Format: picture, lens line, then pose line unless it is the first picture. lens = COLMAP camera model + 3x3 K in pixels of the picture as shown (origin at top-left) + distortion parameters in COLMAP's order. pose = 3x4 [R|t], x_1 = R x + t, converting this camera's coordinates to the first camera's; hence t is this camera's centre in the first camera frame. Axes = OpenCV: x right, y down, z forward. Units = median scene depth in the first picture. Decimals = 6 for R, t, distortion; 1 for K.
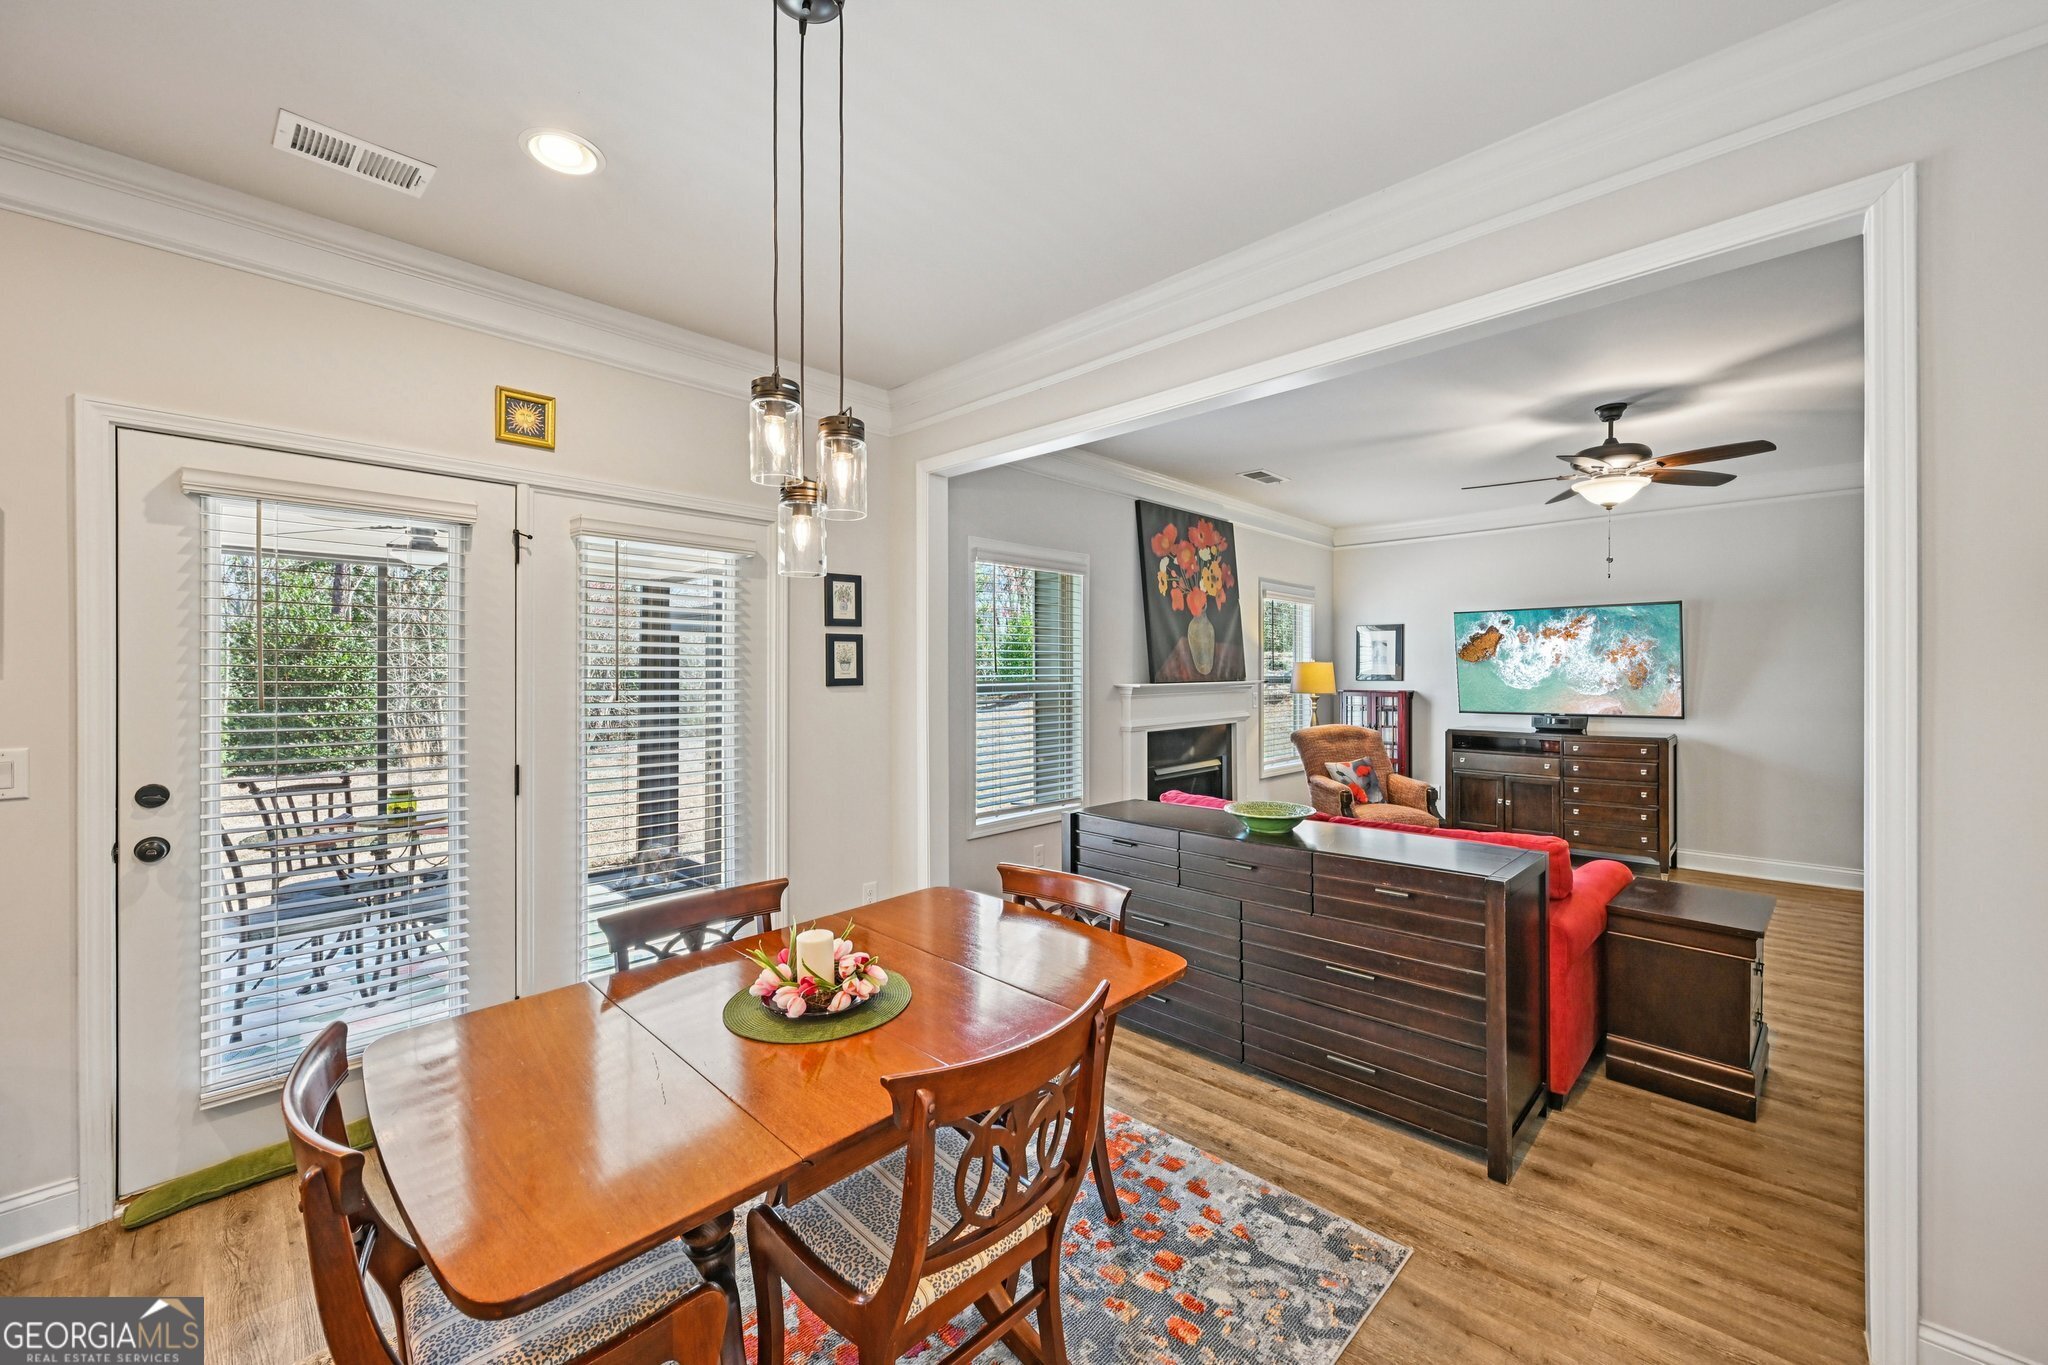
lens RADIAL K [[802.2, 0, 1016.0], [0, 802.2, 675.5], [0, 0, 1]] dist [-0.003577, 0.001206]
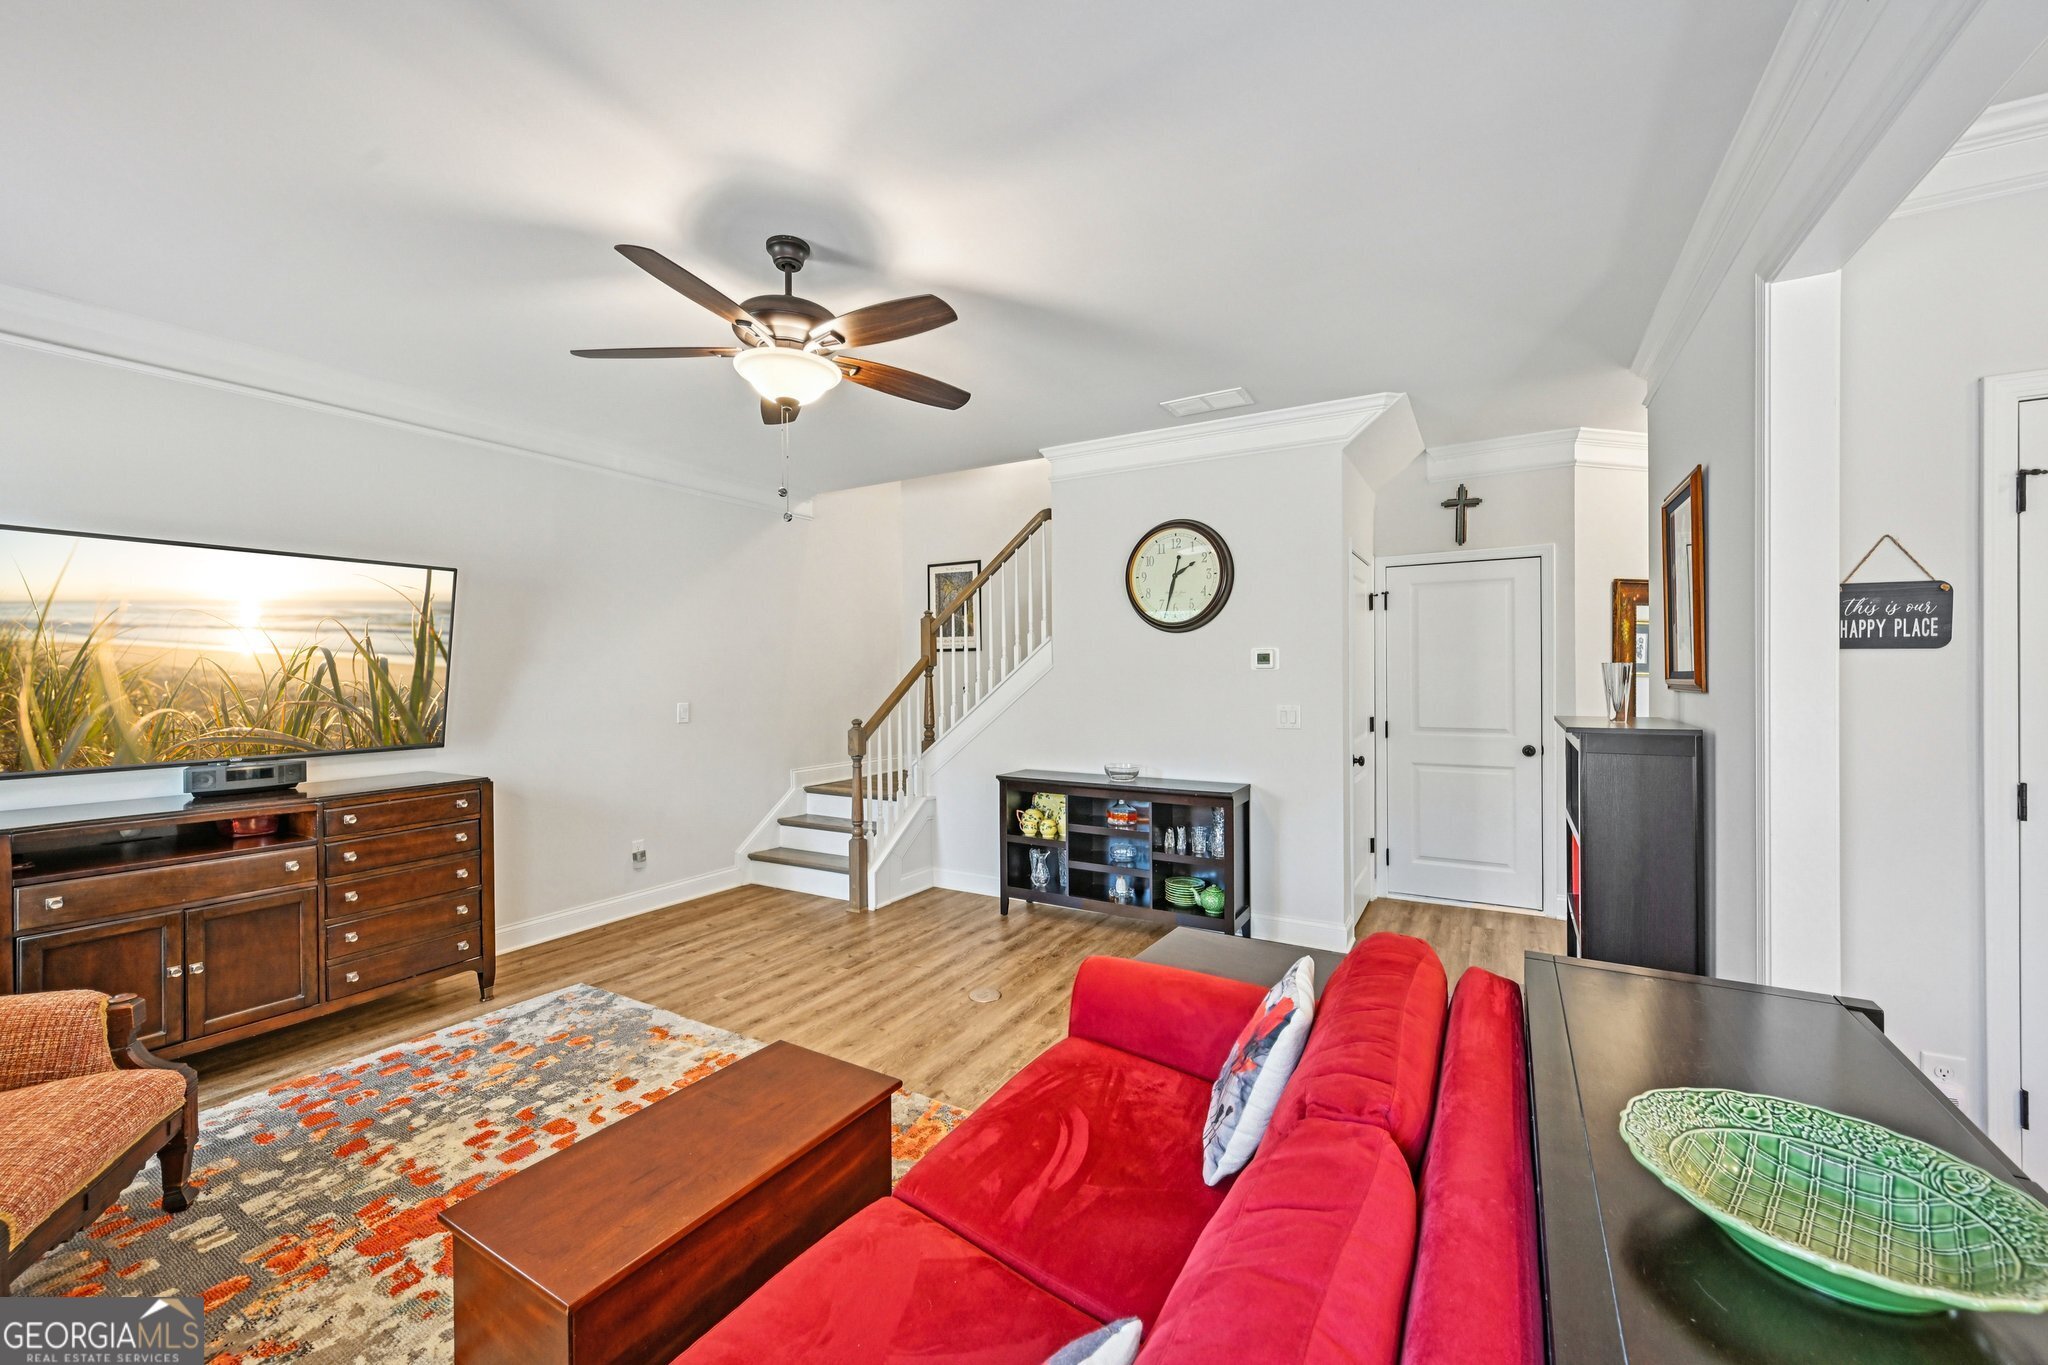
lens RADIAL K [[802.2, 0, 1029.0], [0, 802.2, 677.2], [0, 0, 1]] dist [-0.003577, 0.001206]
pose [[-0.248533, -0.000224, 0.968623, 0.072056], [0.009853, 0.999948, 0.002759, -0.000780], [-0.968573, 0.010230, -0.248518, 0.724650]]
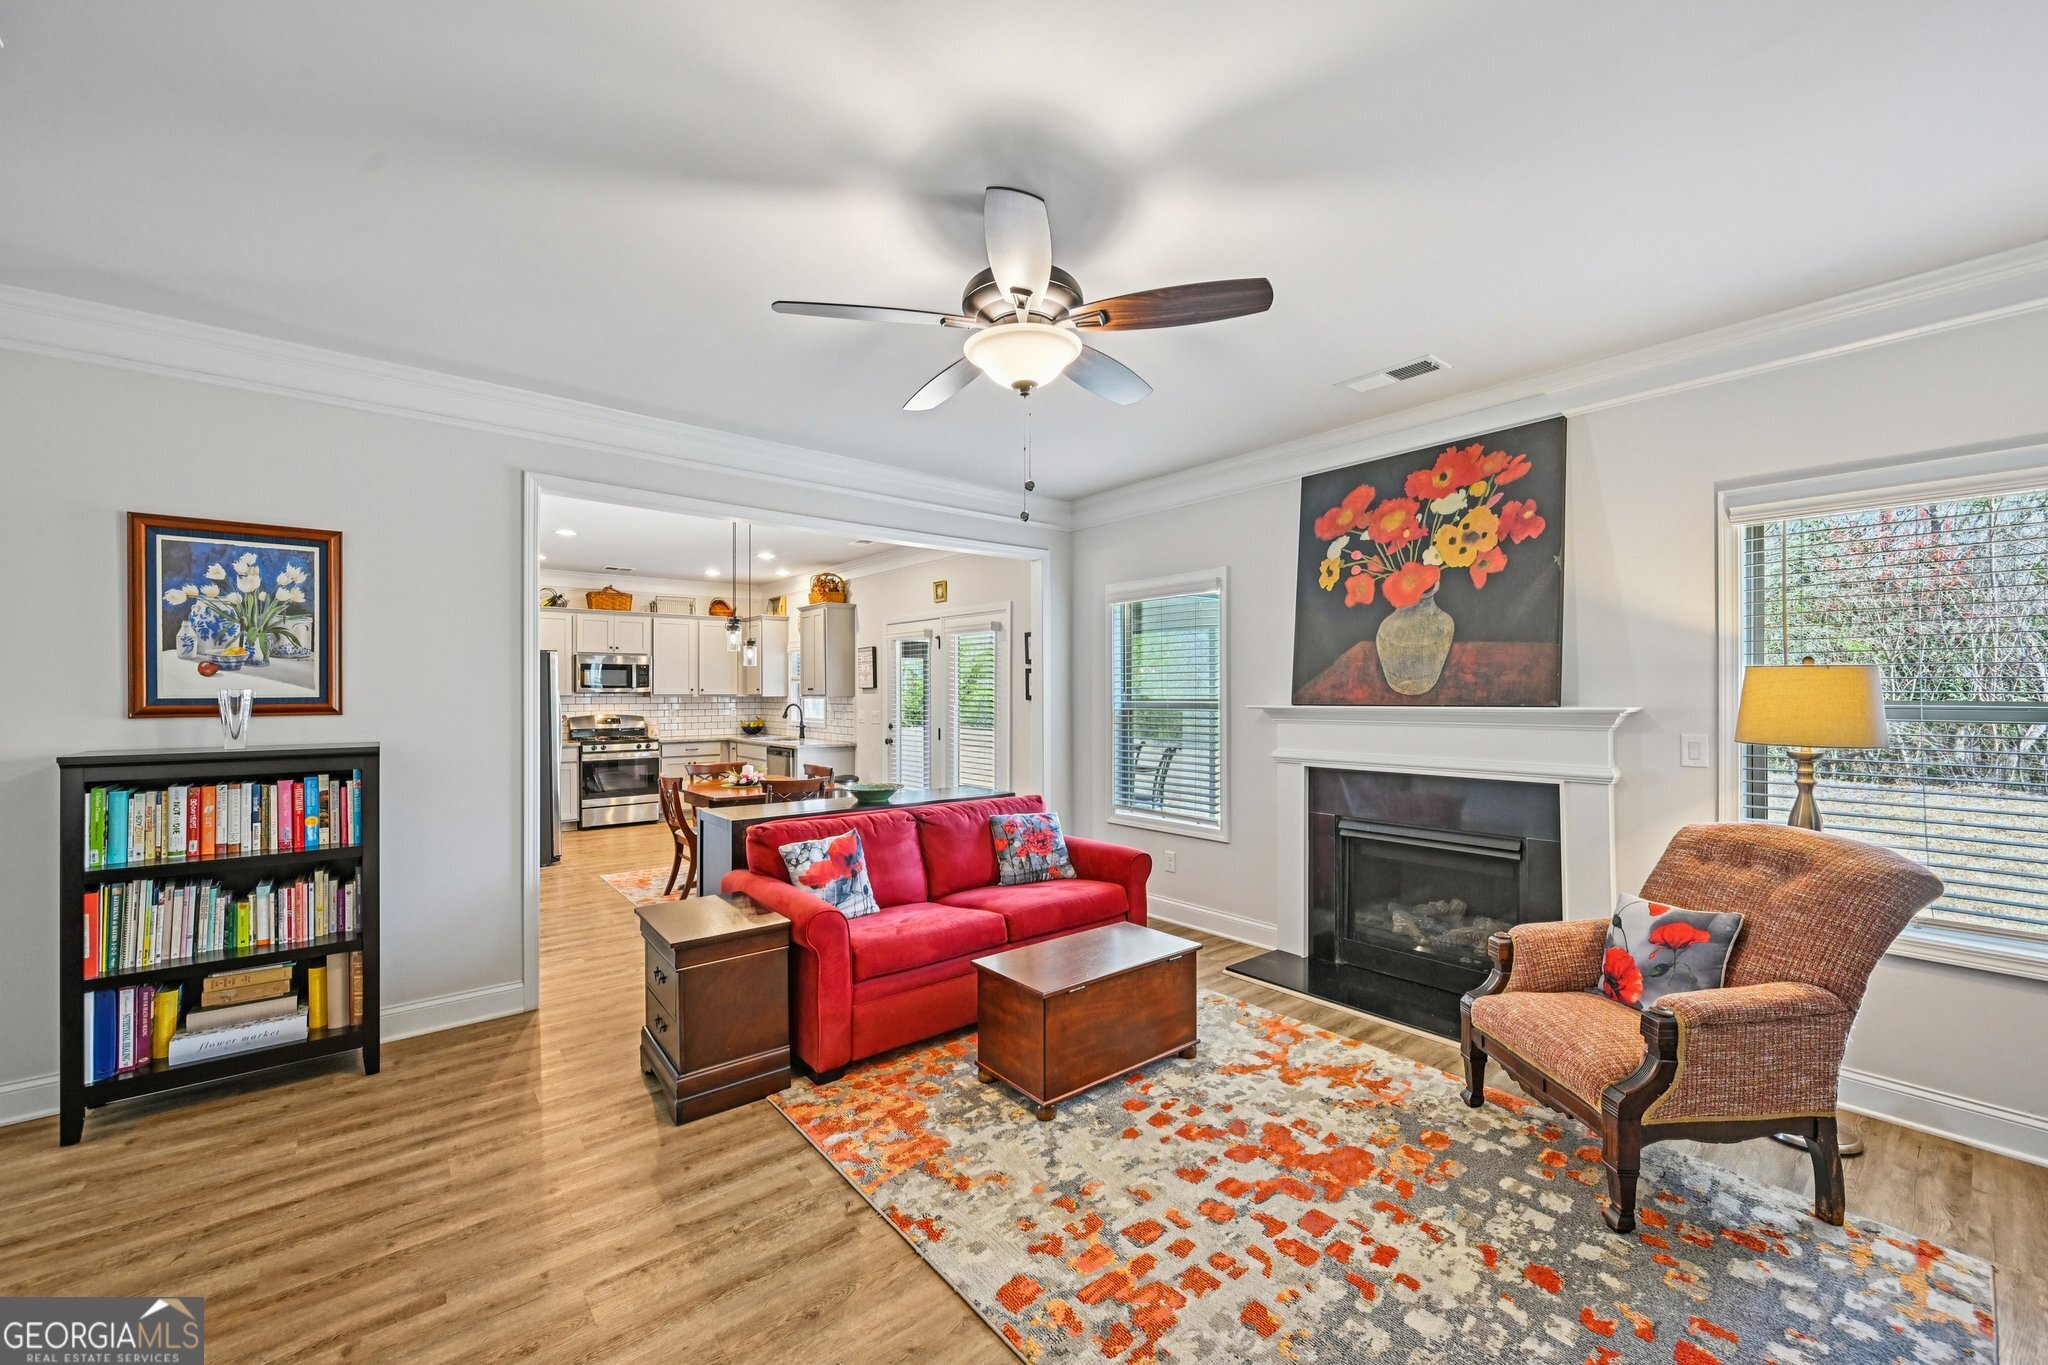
lens RADIAL K [[802.2, 0, 1037.2], [0, 802.2, 688.8], [0, 0, 1]] dist [-0.003577, 0.001206]
pose [[-0.100134, -0.001310, -0.994973, 0.951889], [-0.000111, 0.999999, -0.001305, -0.005133], [0.994974, -0.000020, -0.100134, 0.789550]]
